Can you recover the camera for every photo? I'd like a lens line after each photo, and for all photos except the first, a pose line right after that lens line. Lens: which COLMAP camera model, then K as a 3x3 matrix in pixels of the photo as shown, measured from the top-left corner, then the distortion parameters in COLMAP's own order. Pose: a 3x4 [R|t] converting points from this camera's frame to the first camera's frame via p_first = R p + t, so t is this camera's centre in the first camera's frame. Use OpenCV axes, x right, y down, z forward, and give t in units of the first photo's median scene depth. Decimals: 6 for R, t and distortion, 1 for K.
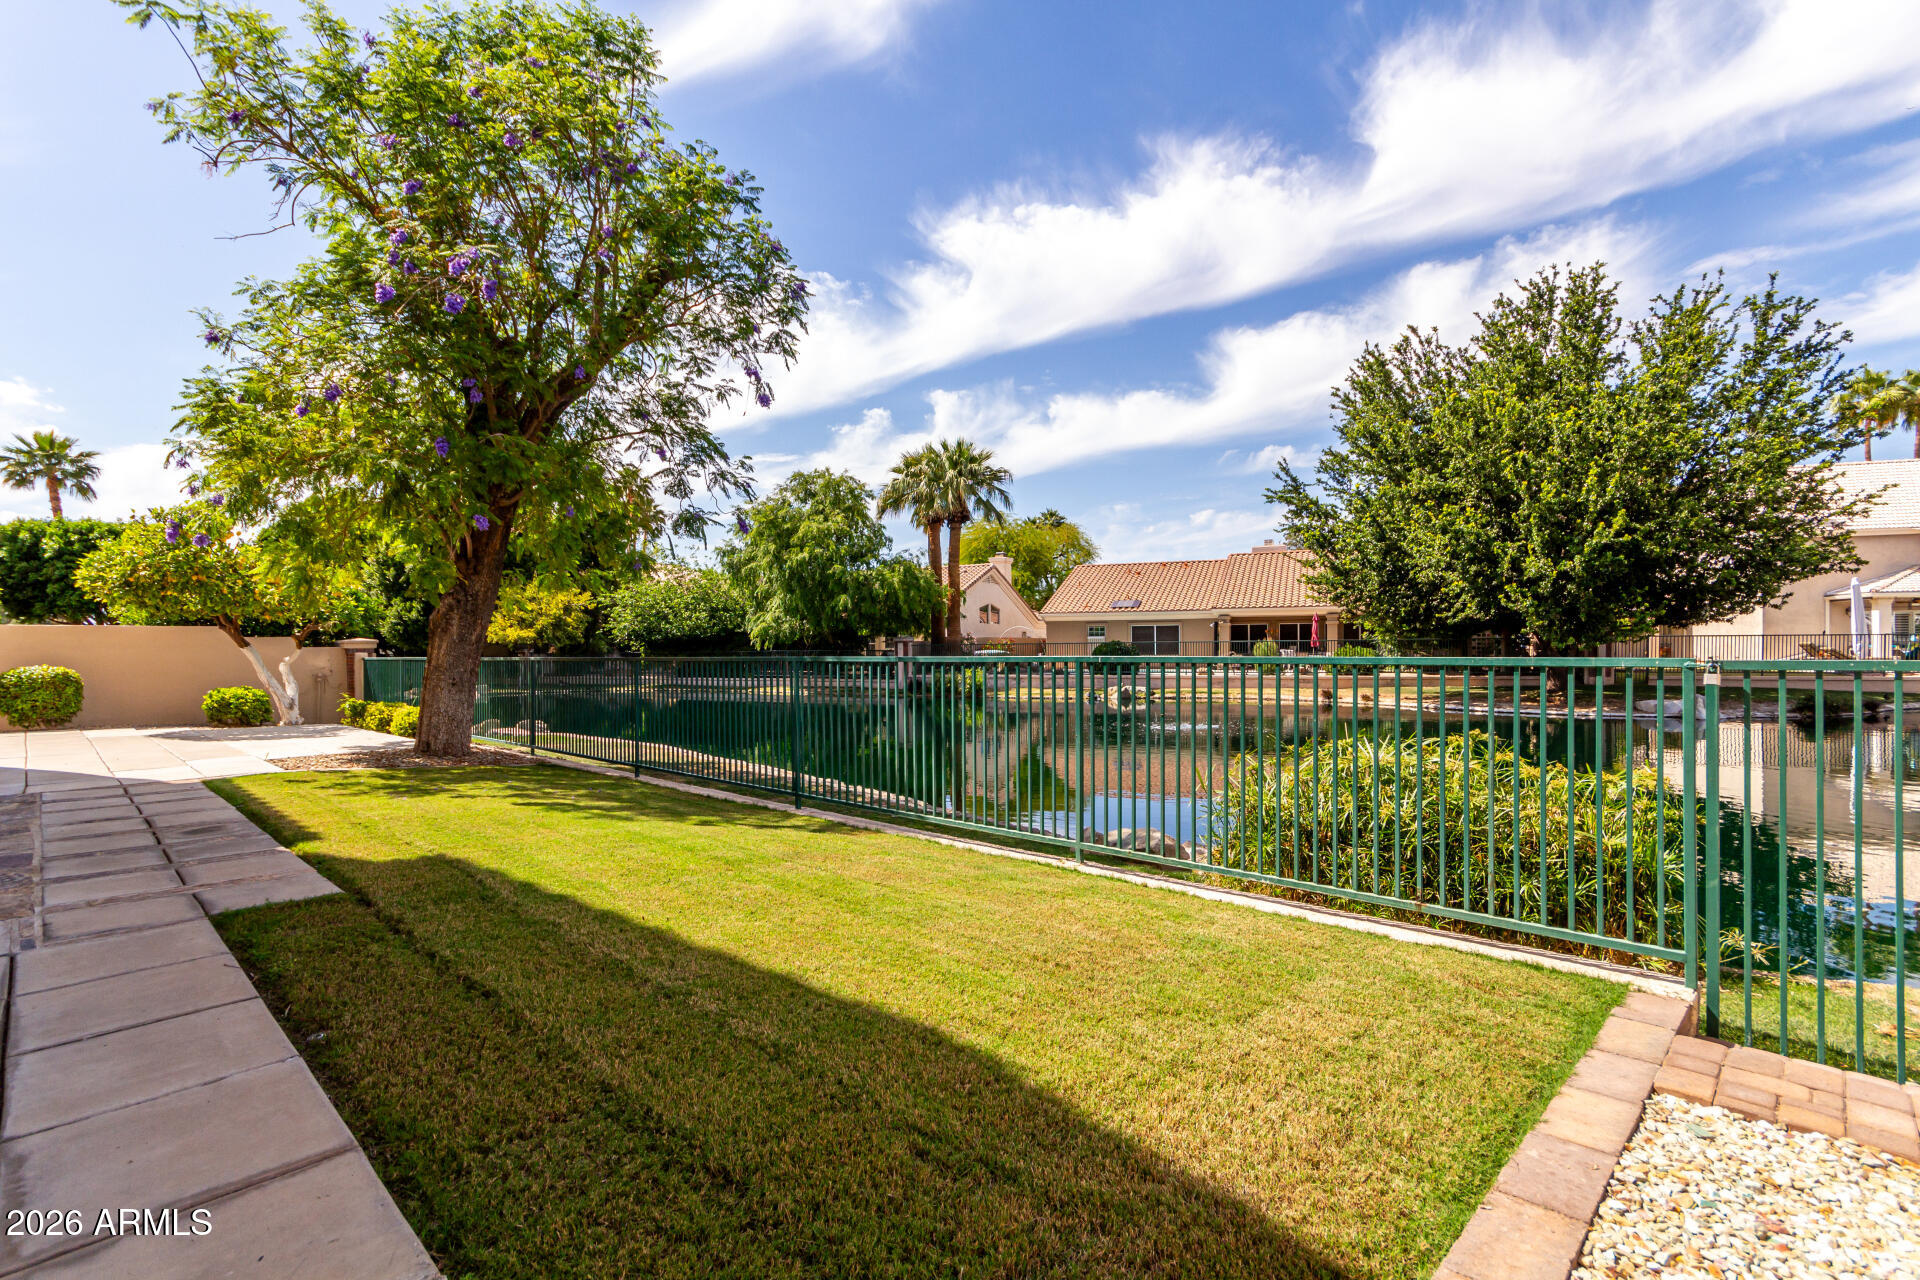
lens RADIAL K [[897.1, 0, 960.6], [0, 897.1, 640.7], [0, 0, 1]] dist [0.004224, -0.001104]
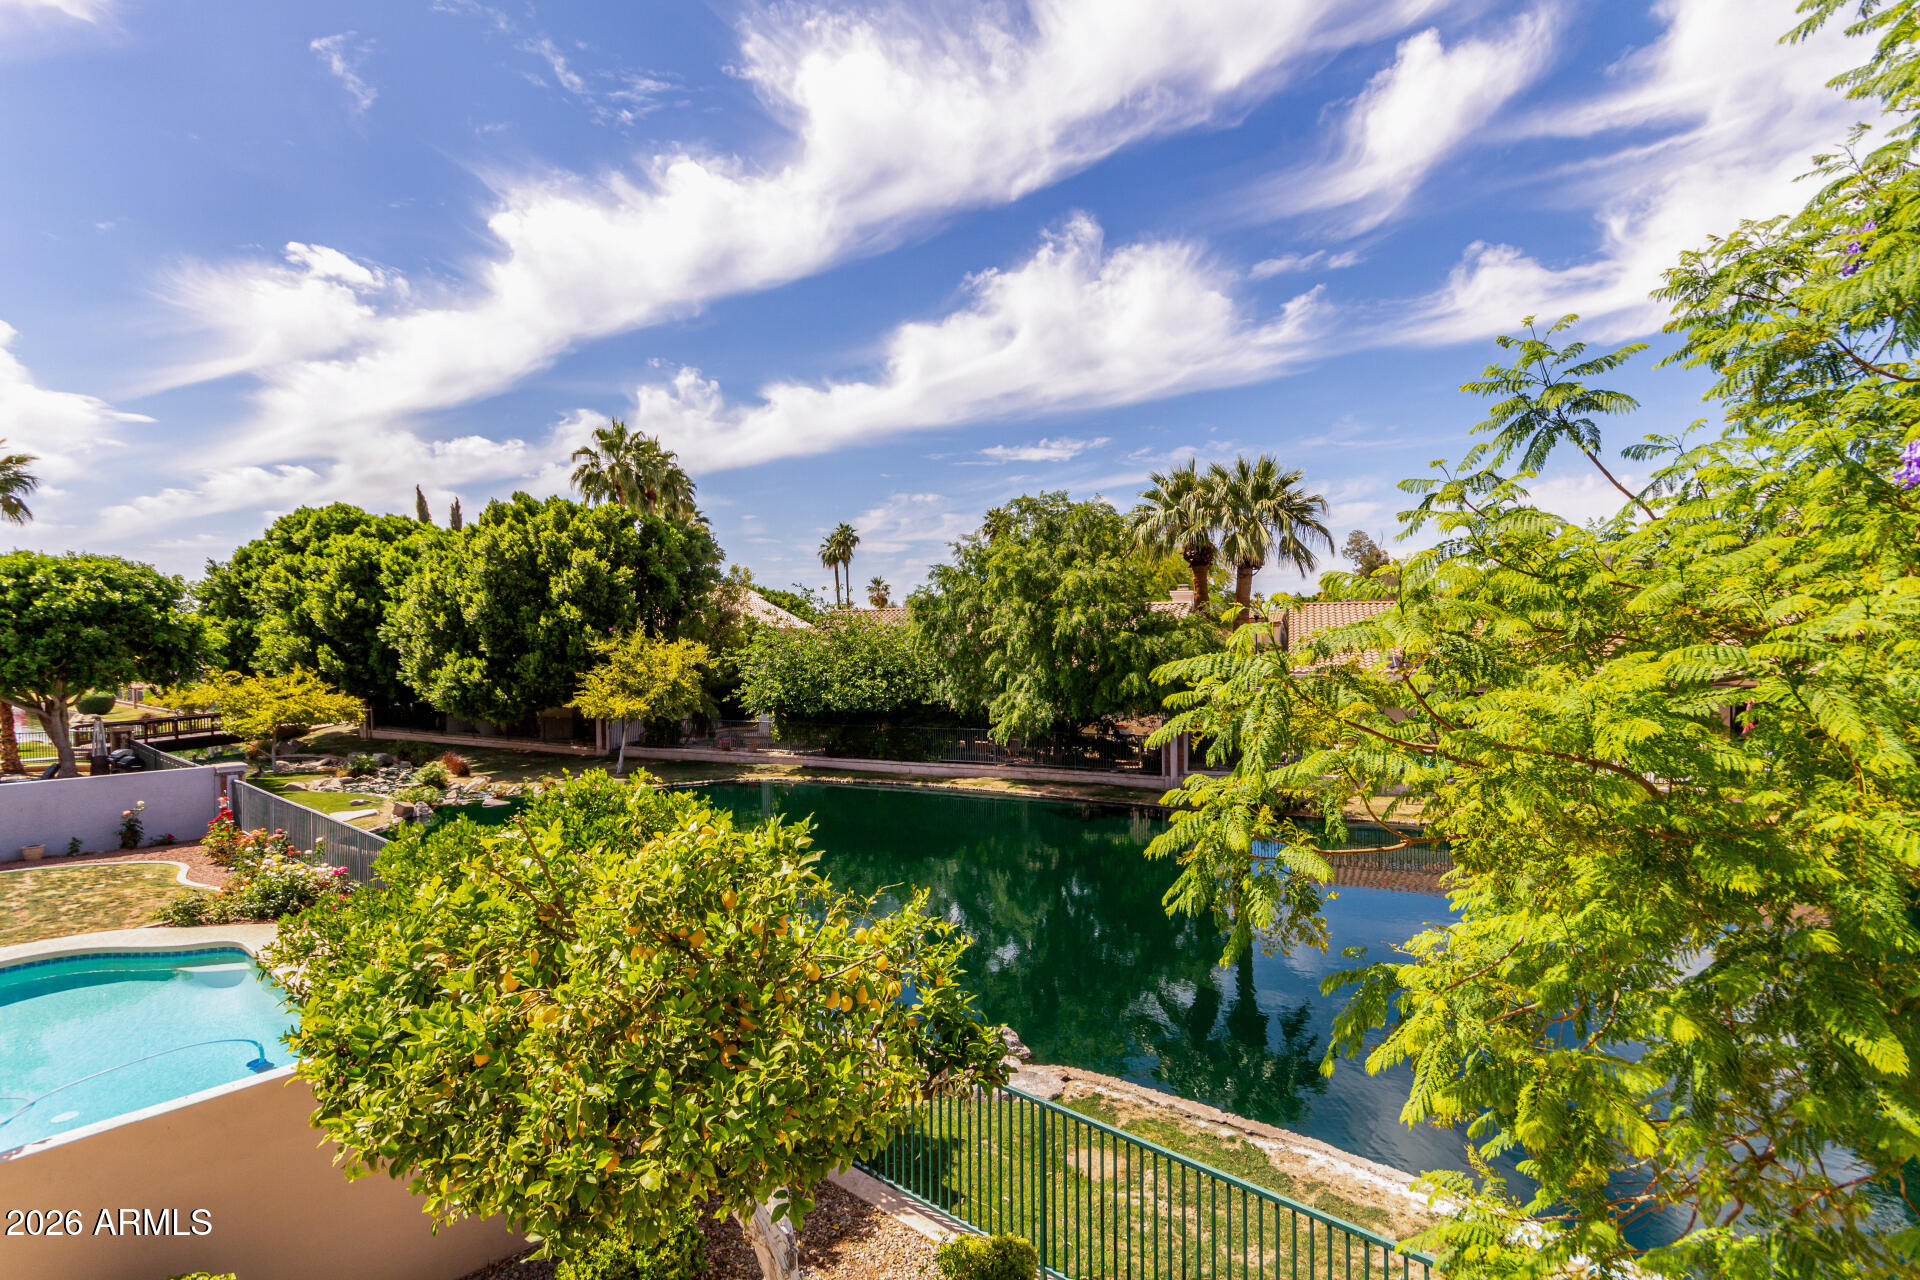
lens RADIAL K [[897.1, 0, 963.7], [0, 897.1, 648.7], [0, 0, 1]] dist [0.004224, -0.001104]
pose [[0.998343, 0.000612, 0.057532, -0.247915], [-0.001286, 0.999931, 0.011680, -0.063632], [-0.057521, -0.011735, 0.998275, 0.225576]]
